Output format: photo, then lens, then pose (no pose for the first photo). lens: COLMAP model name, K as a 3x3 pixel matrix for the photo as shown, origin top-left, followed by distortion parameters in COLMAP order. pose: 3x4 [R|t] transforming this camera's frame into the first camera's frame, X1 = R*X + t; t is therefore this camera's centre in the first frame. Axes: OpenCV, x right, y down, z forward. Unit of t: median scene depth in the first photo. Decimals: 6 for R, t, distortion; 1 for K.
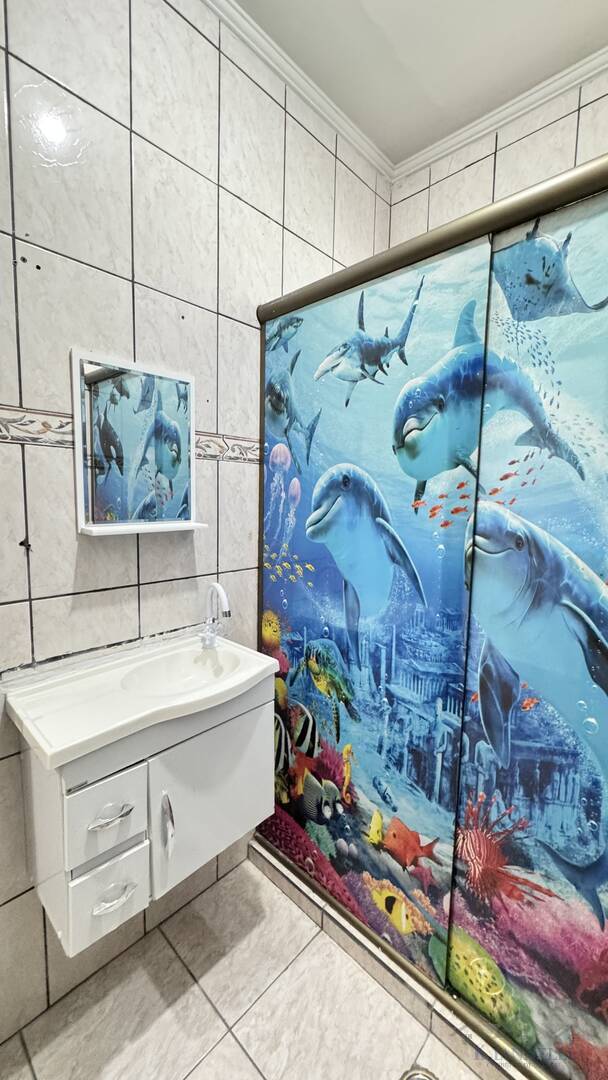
lens RADIAL K [[434.3, 0, 304.2], [0, 434.3, 538.7], [0, 0, 1]] dist [-0.003355, 0.001272]
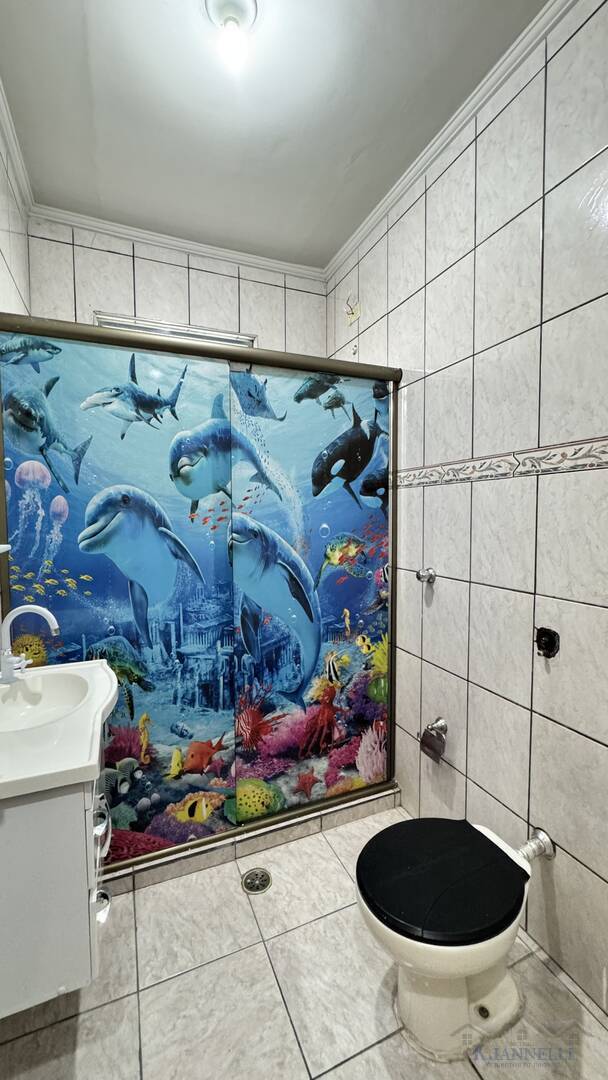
lens RADIAL K [[434.3, 0, 303.5], [0, 434.3, 538.5], [0, 0, 1]] dist [-0.003355, 0.001272]
pose [[0.401206, -0.073835, 0.913007, -0.912533], [0.107904, 0.993616, 0.032937, -0.010741], [-0.909610, 0.085303, 0.406611, 0.062660]]
